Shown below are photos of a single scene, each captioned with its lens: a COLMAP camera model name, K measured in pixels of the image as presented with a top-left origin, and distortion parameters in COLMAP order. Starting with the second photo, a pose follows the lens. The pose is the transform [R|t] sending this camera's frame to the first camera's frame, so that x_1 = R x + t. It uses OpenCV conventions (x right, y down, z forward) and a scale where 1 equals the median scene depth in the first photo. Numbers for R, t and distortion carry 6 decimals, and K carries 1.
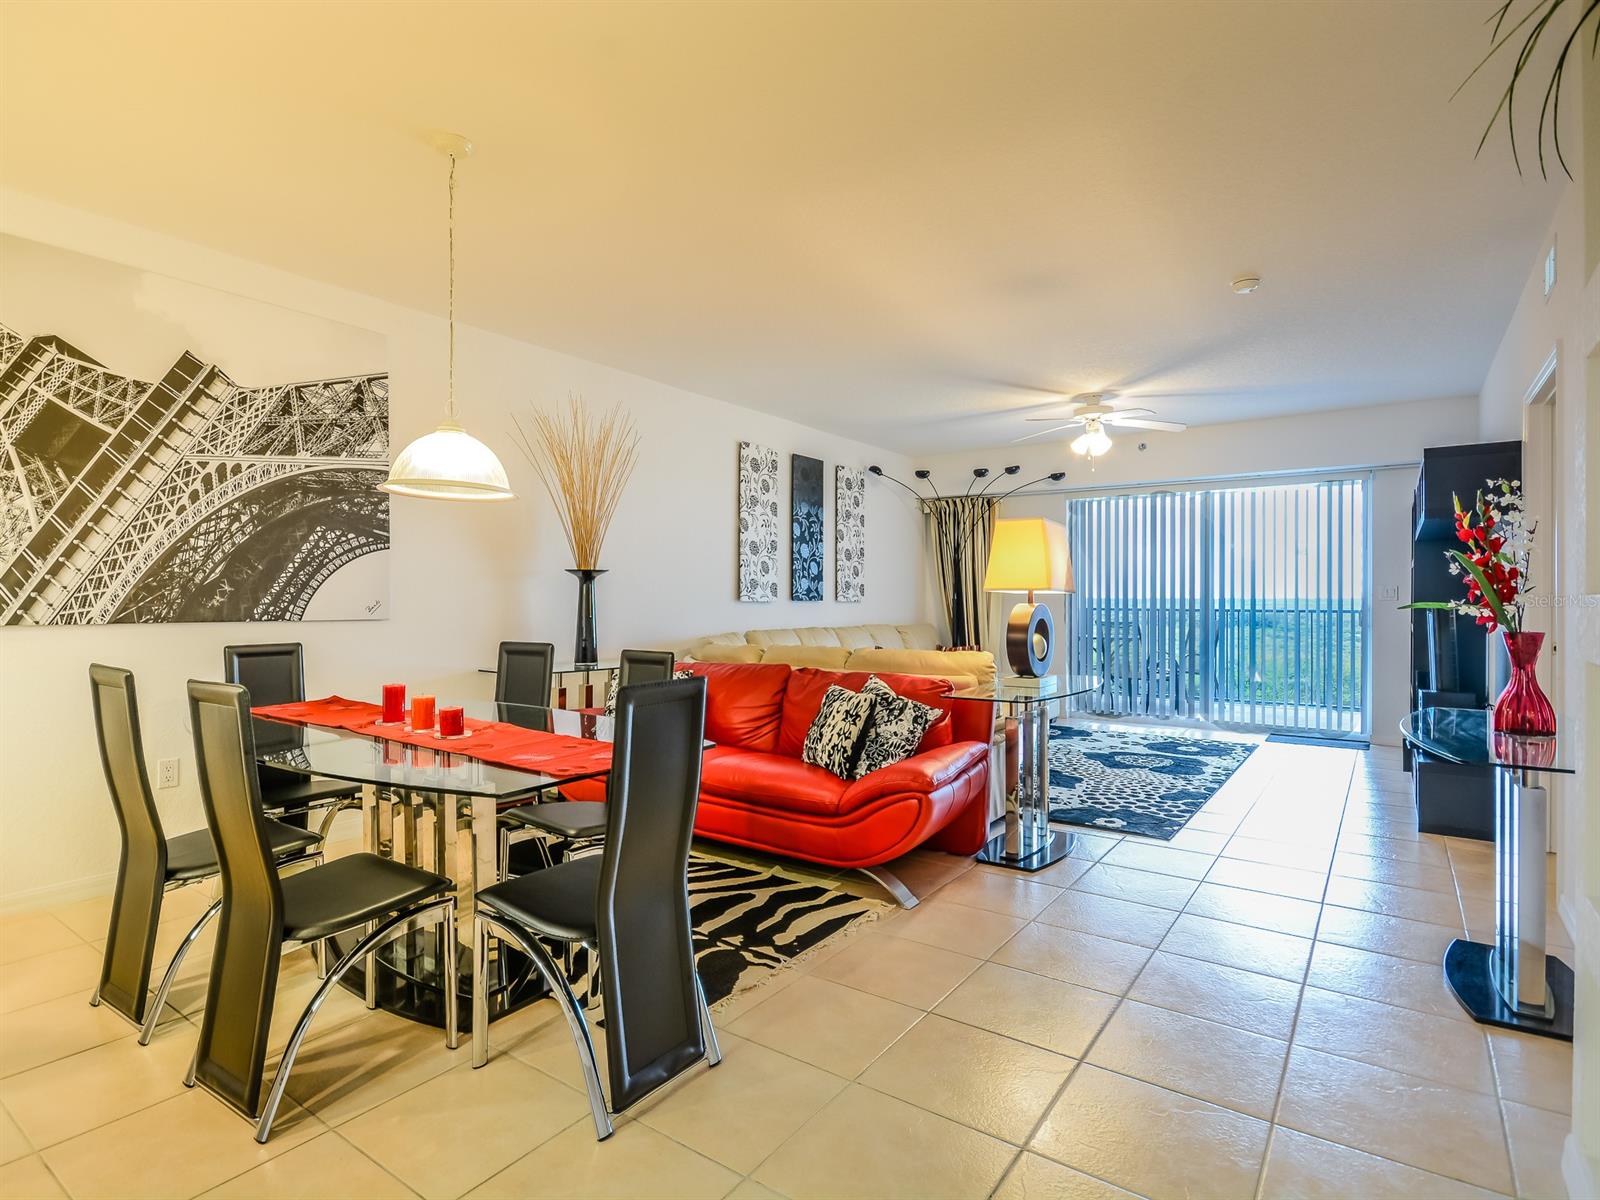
lens RADIAL K [[797.4, 0, 813.4], [0, 797.4, 594.0], [0, 0, 1]] dist [0.022375, 0.000909]
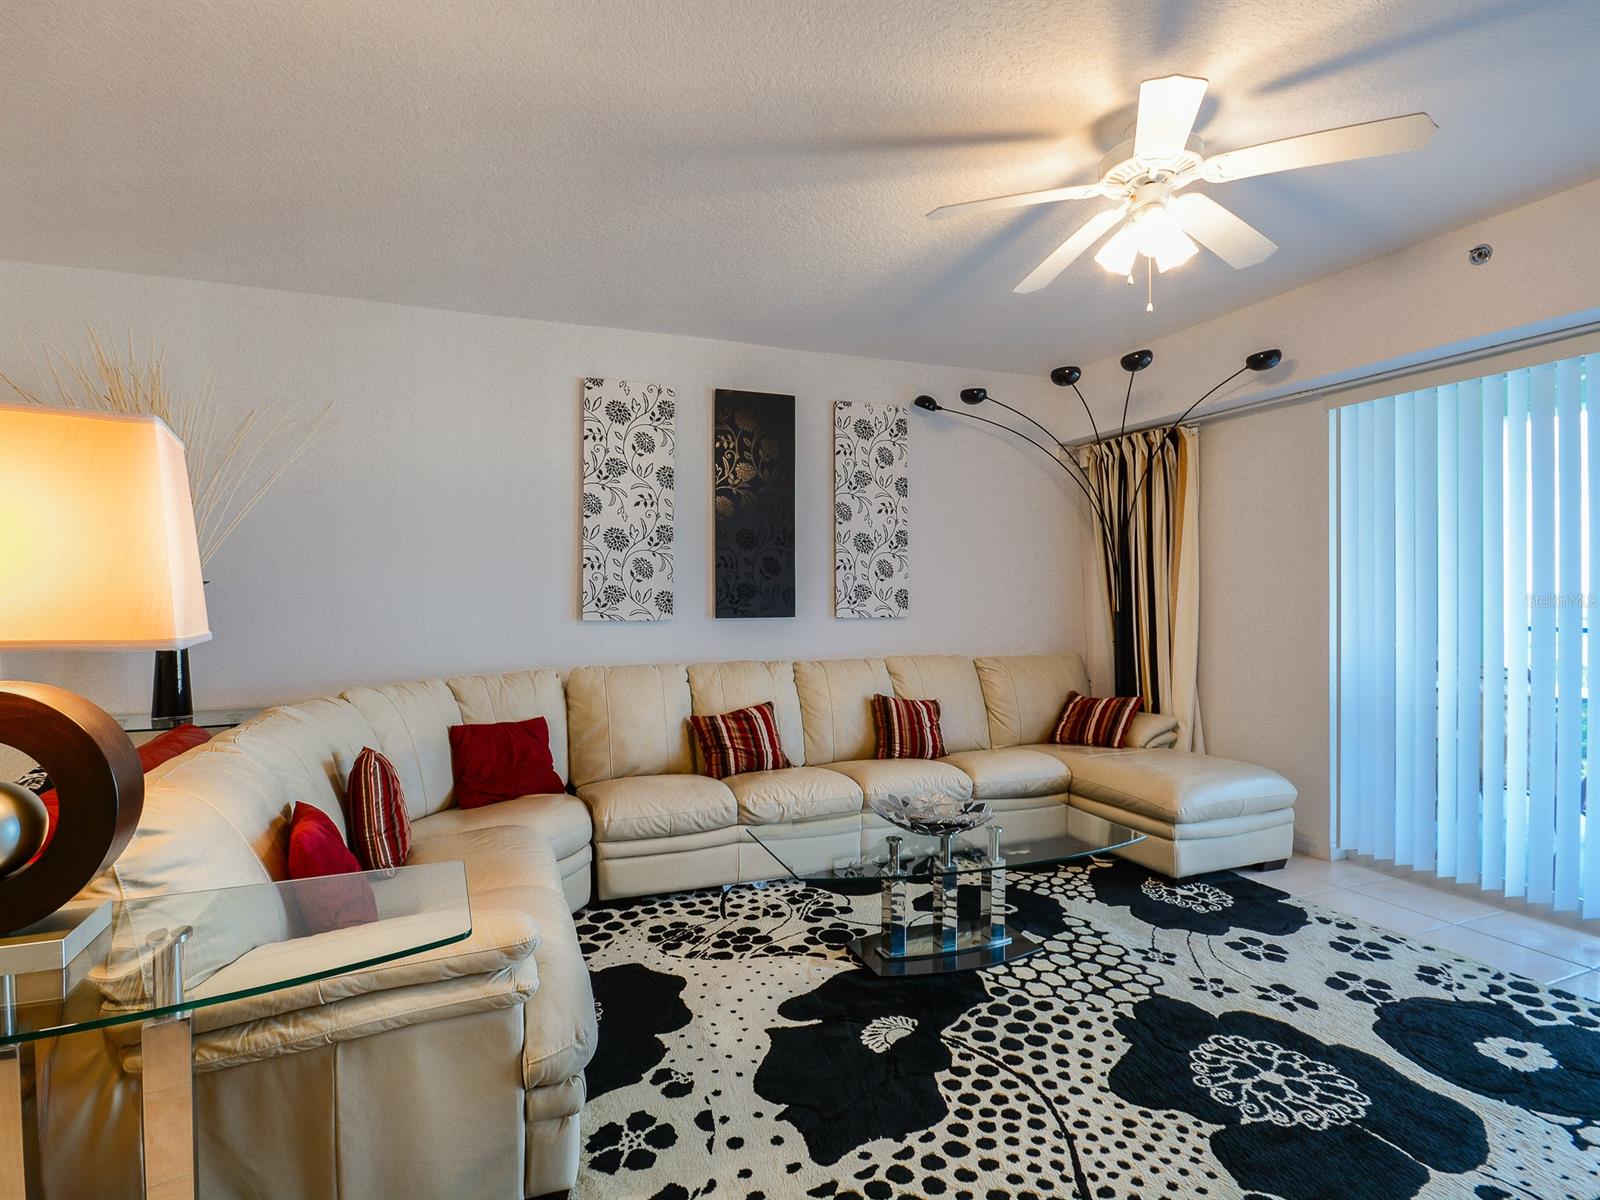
lens RADIAL K [[788.5, 0, 793.0], [0, 788.5, 594.3], [0, 0, 1]] dist [-0.014430, -0.000935]
pose [[0.840564, -0.021297, -0.541293, 0.380935], [0.015601, 0.999764, -0.015108, -0.000415], [0.541487, 0.004255, 0.840698, 0.520198]]
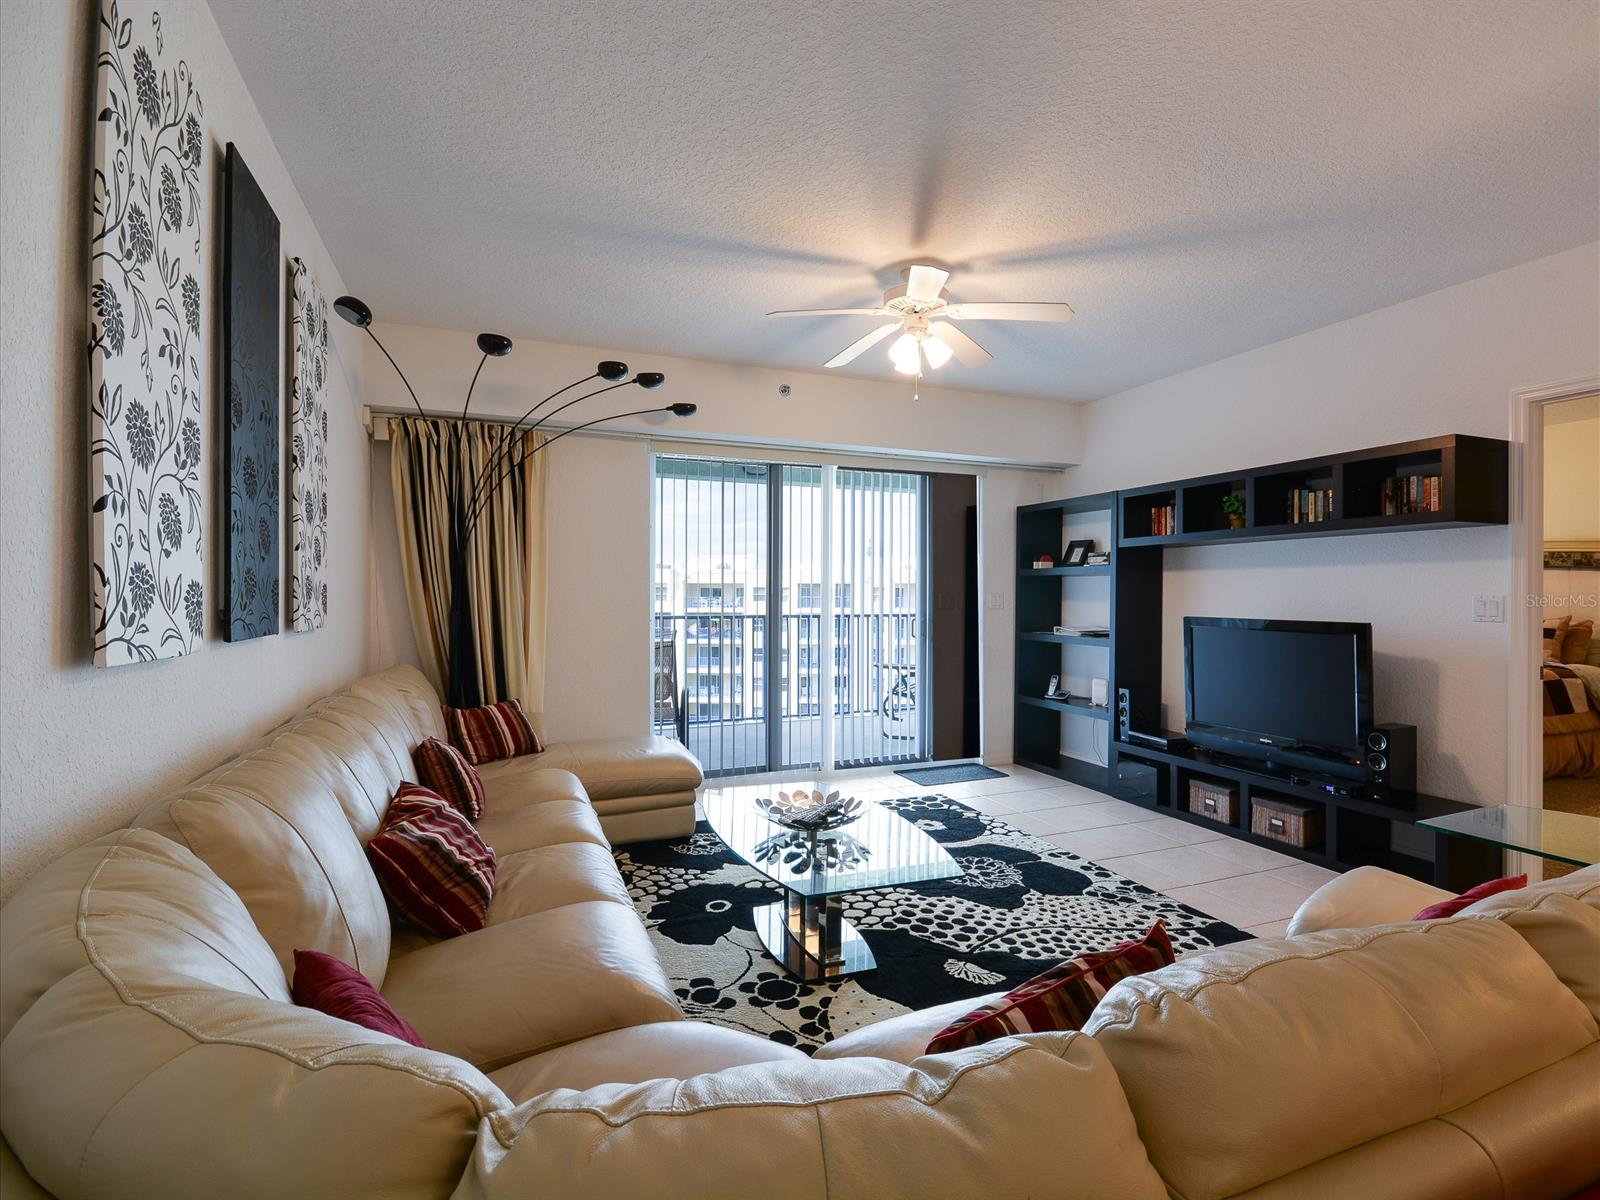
lens RADIAL K [[757.9, 0, 836.7], [0, 757.9, 584.5], [0, 0, 1]] dist [0.000811, -0.001016]
pose [[0.533153, 0.000605, 0.846018, -0.148785], [0.002004, 0.999996, -0.001978, -0.012302], [-0.846016, 0.002750, 0.533150, 0.685187]]
